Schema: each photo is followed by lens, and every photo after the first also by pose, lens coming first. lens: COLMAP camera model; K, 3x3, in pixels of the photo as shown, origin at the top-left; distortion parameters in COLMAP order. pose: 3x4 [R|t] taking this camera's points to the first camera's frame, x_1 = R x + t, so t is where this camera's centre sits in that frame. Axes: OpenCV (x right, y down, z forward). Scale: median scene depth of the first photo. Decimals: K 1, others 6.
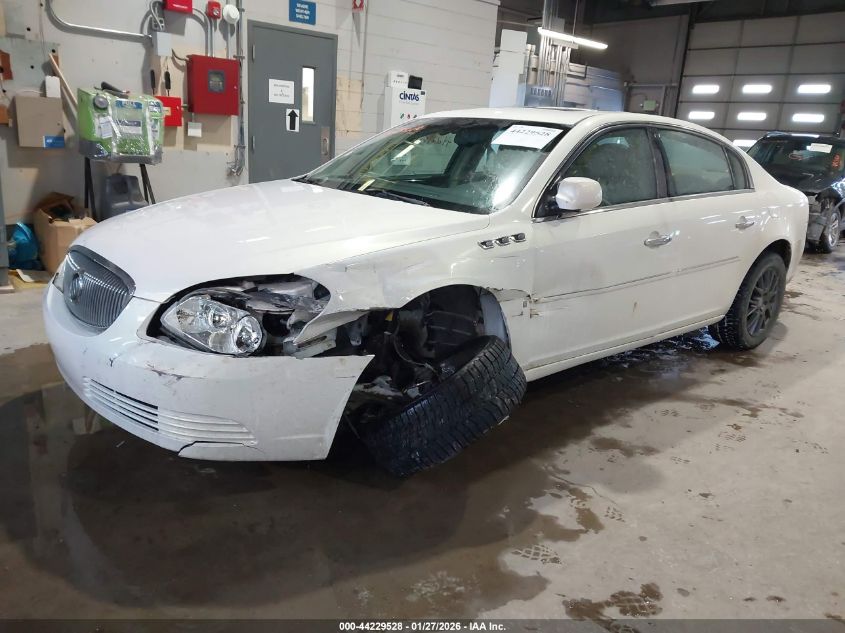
lens RADIAL K [[673.7, 0, 424.6], [0, 673.7, 316.1], [0, 0, 1]] dist [-0.015696, 0.006380]
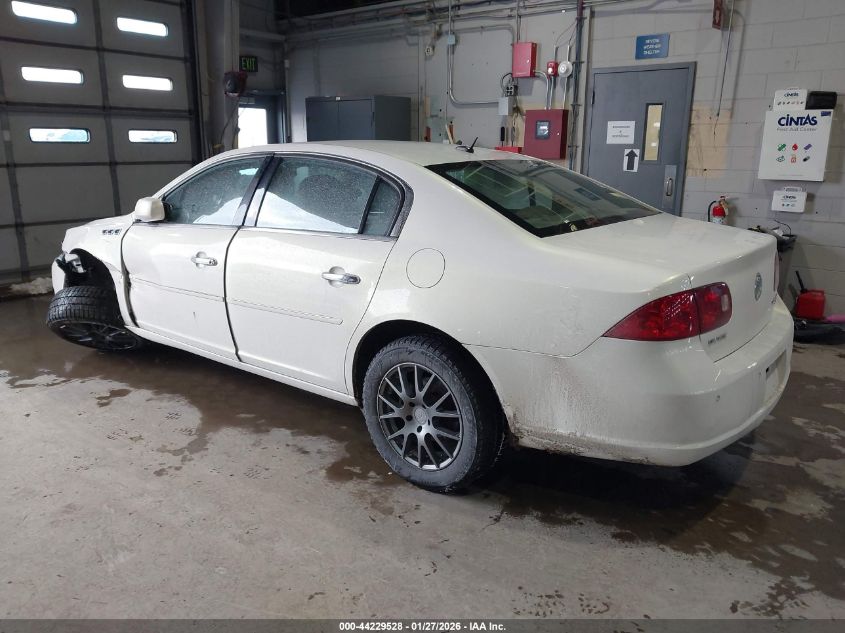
lens RADIAL K [[673.7, 0, 429.8], [0, 673.7, 319.6], [0, 0, 1]] dist [-0.015696, 0.006380]
pose [[0.160422, 0.184679, -0.969618, 0.764275], [-0.253552, 0.957087, 0.140343, -0.137894], [0.953927, 0.223335, 0.200364, 0.597884]]
